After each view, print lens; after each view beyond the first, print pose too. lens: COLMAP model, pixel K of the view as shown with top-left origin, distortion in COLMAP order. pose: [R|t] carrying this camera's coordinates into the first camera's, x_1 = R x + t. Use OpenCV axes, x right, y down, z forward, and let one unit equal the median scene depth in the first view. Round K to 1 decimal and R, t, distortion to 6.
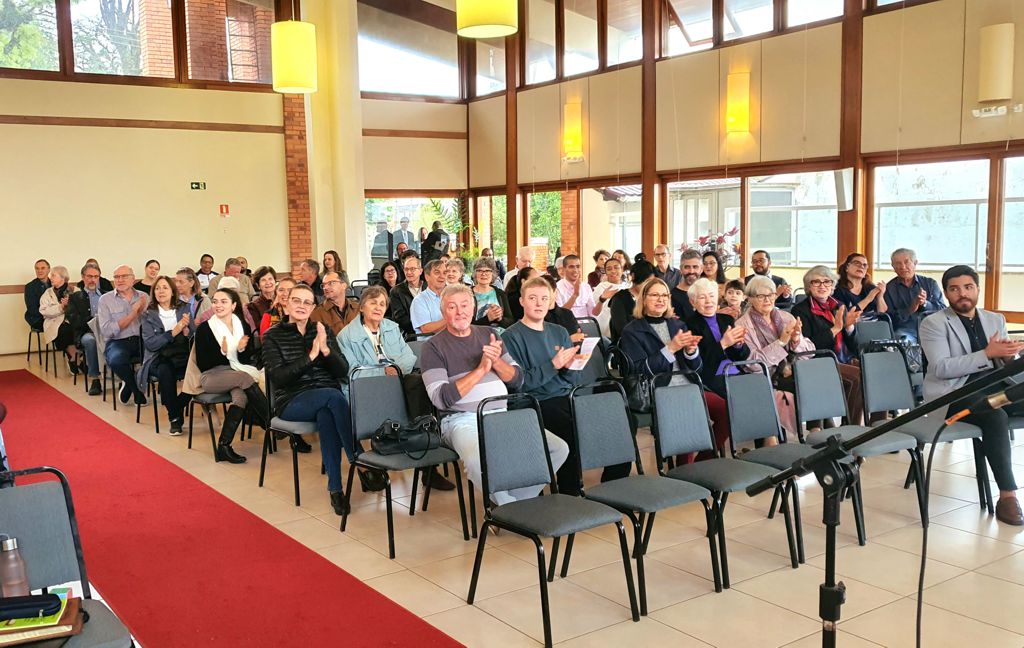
lens RADIAL K [[920.4, 0, 431.1], [0, 920.4, 351.1], [0, 0, 1]] dist [0.049316, -0.082665]
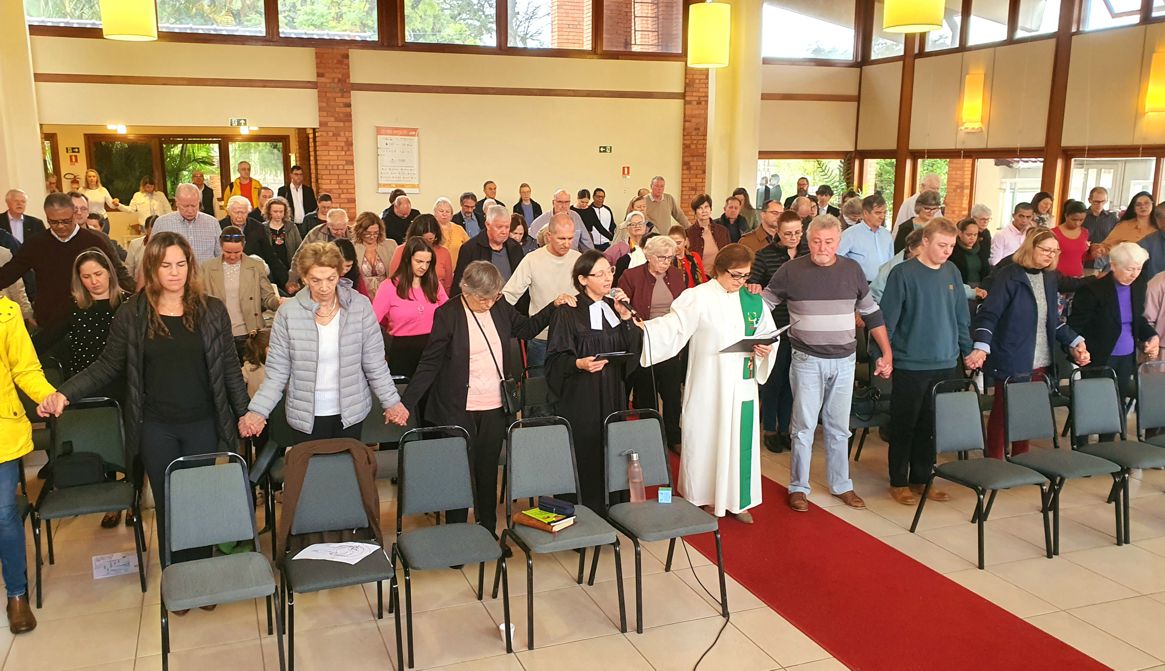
lens RADIAL K [[948.6, 0, 553.0], [0, 948.6, 347.3], [0, 0, 1]] dist [0.017904, 0.014654]
pose [[0.975607, 0.067440, -0.208909, -0.058813], [-0.053499, 0.995992, 0.071685, -0.019420], [0.212906, -0.058760, 0.975304, -0.132445]]
